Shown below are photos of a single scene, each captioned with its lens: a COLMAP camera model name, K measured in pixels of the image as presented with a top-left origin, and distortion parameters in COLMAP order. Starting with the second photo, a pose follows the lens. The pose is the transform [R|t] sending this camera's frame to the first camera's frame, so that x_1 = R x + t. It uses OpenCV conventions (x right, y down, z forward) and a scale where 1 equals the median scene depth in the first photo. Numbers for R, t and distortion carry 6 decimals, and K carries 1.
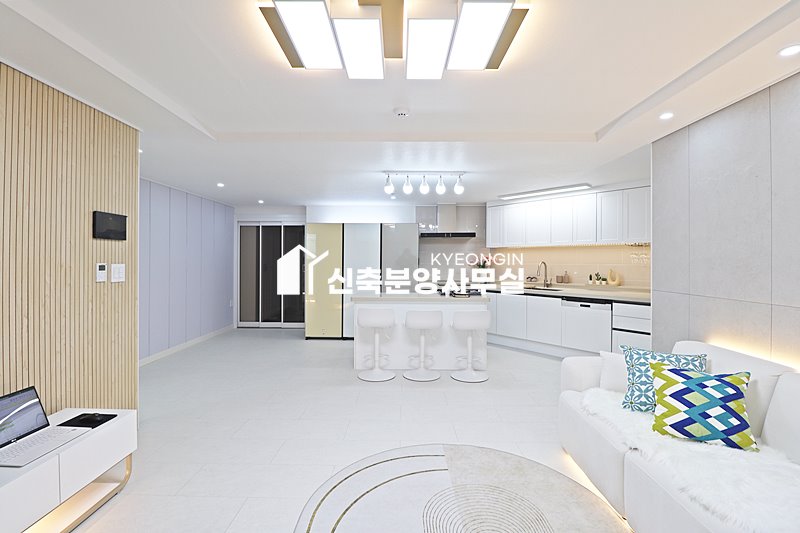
lens RADIAL K [[372.3, 0, 401.3], [0, 372.3, 258.6], [0, 0, 1]] dist [0.001063, -0.015612]
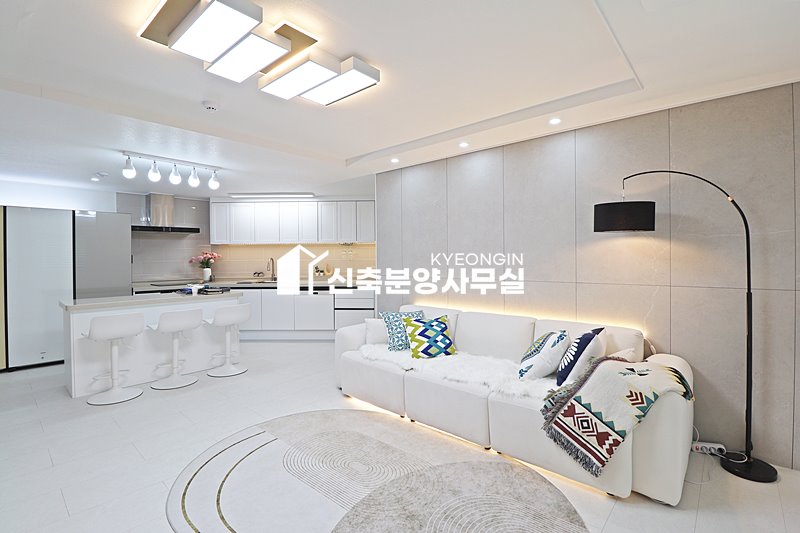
lens RADIAL K [[372.3, 0, 401.3], [0, 372.3, 258.6], [0, 0, 1]] dist [0.001063, -0.015612]
pose [[0.653580, -0.011678, 0.756767, -0.361883], [0.007229, 0.999932, 0.009187, 0.006042], [-0.756823, -0.000534, 0.653620, -0.024704]]
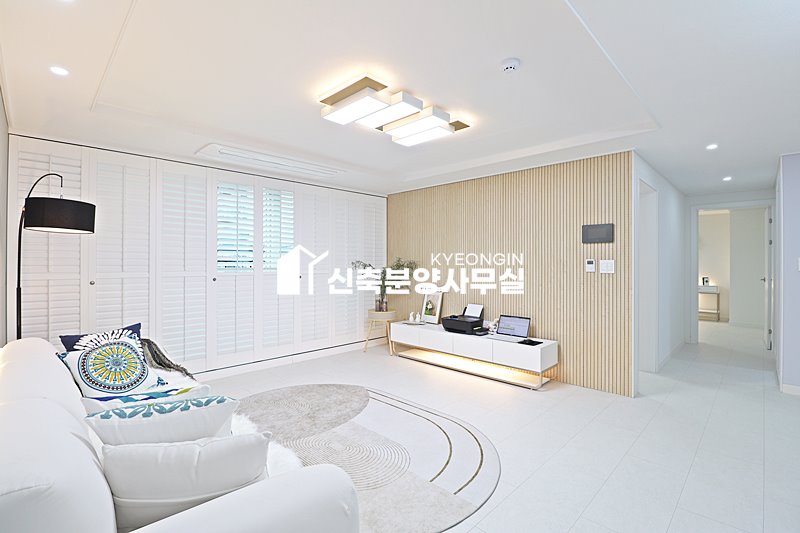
lens RADIAL K [[372.3, 0, 401.3], [0, 372.3, 258.6], [0, 0, 1]] dist [0.001063, -0.015612]
pose [[-0.696049, -0.009840, -0.717926, 0.626470], [-0.003814, 0.999943, -0.010007, 0.021490], [0.717984, -0.004227, -0.696047, 1.189097]]
